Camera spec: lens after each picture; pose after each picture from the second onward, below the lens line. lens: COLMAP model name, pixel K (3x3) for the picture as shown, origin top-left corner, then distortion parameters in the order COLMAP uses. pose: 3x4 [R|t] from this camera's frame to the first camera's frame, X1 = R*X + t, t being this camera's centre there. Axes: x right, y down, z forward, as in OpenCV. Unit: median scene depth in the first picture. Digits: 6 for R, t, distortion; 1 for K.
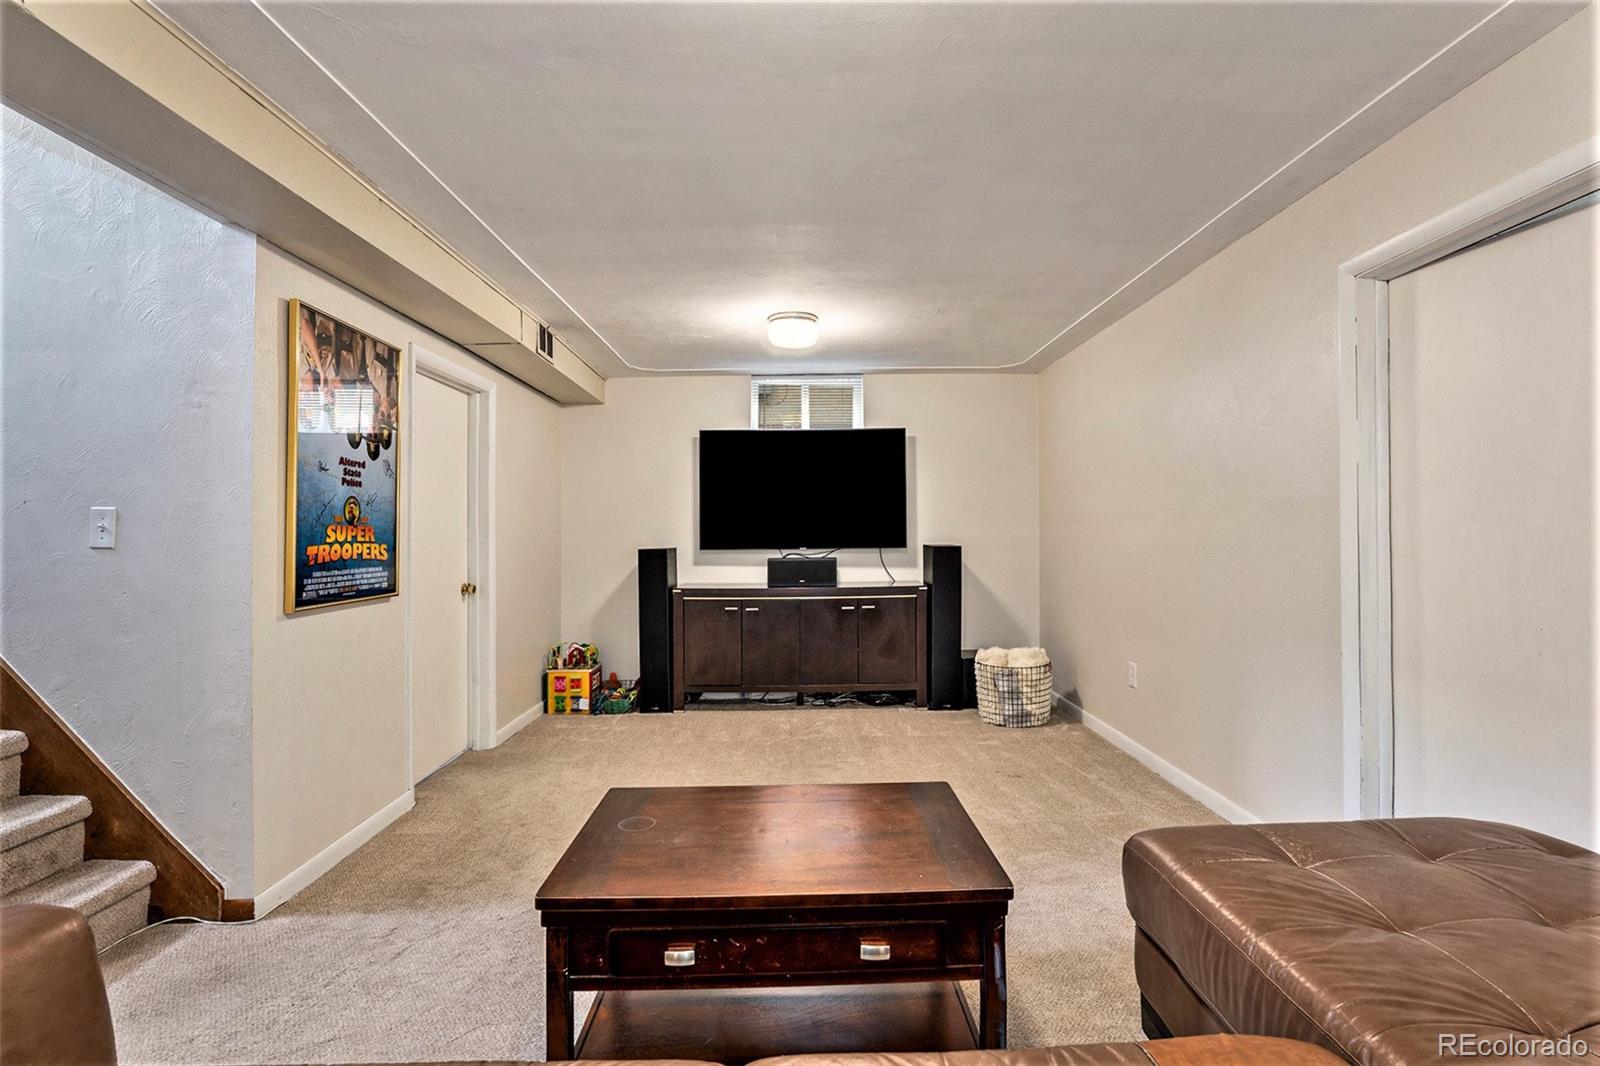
lens RADIAL K [[774.2, 0, 800.0], [0, 774.2, 533.0], [0, 0, 1]] dist [-0.030758, 0.000859]
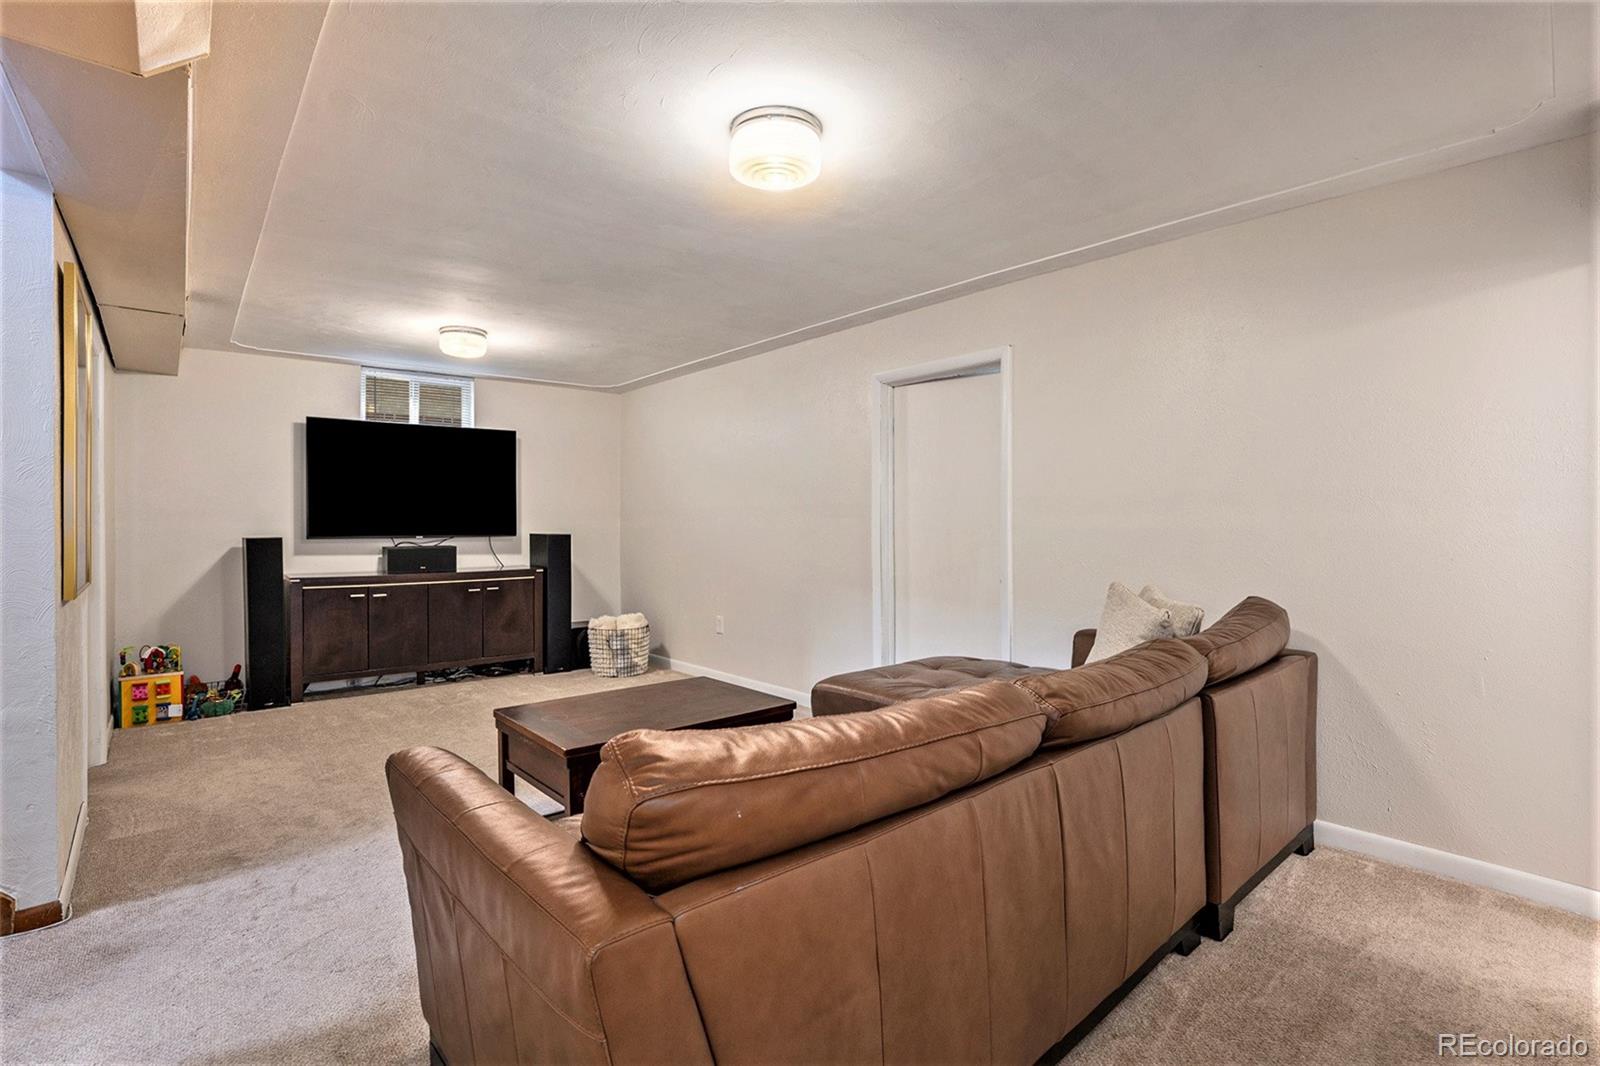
lens RADIAL K [[765.5, 0, 801.7], [0, 765.5, 528.3], [0, 0, 1]] dist [-0.049521, 0.022274]
pose [[0.773103, 0.001668, 0.634278, -0.264522], [-0.002482, 0.999997, 0.000394, 0.006591], [-0.634275, -0.001879, 0.773105, -0.136731]]
